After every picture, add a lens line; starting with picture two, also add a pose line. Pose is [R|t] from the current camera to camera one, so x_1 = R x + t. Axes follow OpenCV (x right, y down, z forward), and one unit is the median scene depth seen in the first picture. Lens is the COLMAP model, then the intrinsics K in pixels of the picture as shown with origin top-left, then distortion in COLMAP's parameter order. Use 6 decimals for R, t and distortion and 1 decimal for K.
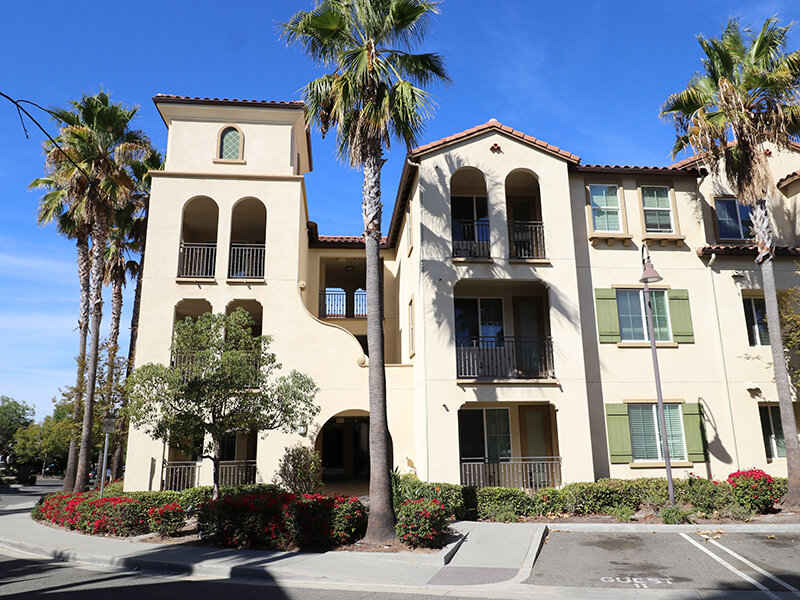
lens RADIAL K [[611.1, 0, 400.0], [0, 611.1, 300.0], [0, 0, 1]] dist [-0.002202, -0.001110]
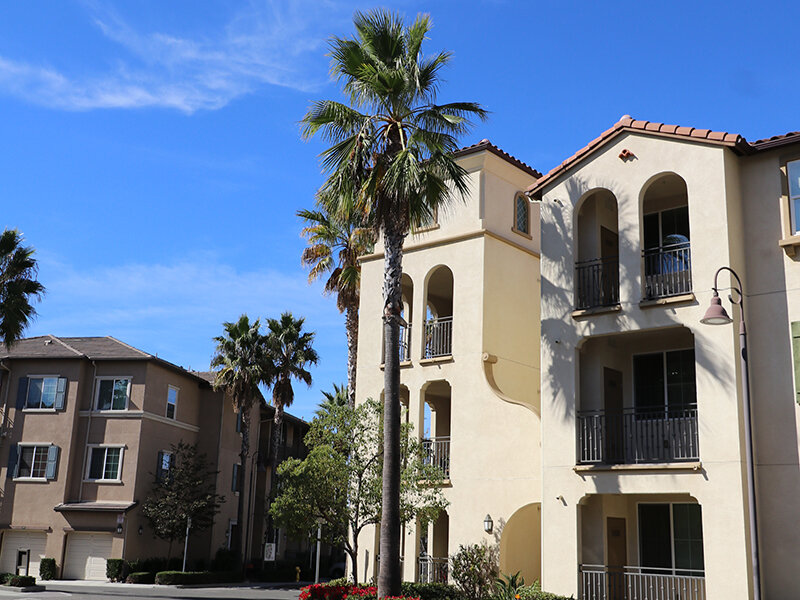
lens RADIAL K [[971.0, 0, 400.0], [0, 971.0, 300.0], [0, 0, 1]] dist [-0.023026, -0.025185]
pose [[0.671957, -0.141745, -0.726899, 0.849047], [0.117662, 0.989479, -0.084179, -0.004444], [0.731183, -0.028964, 0.681566, -0.023972]]
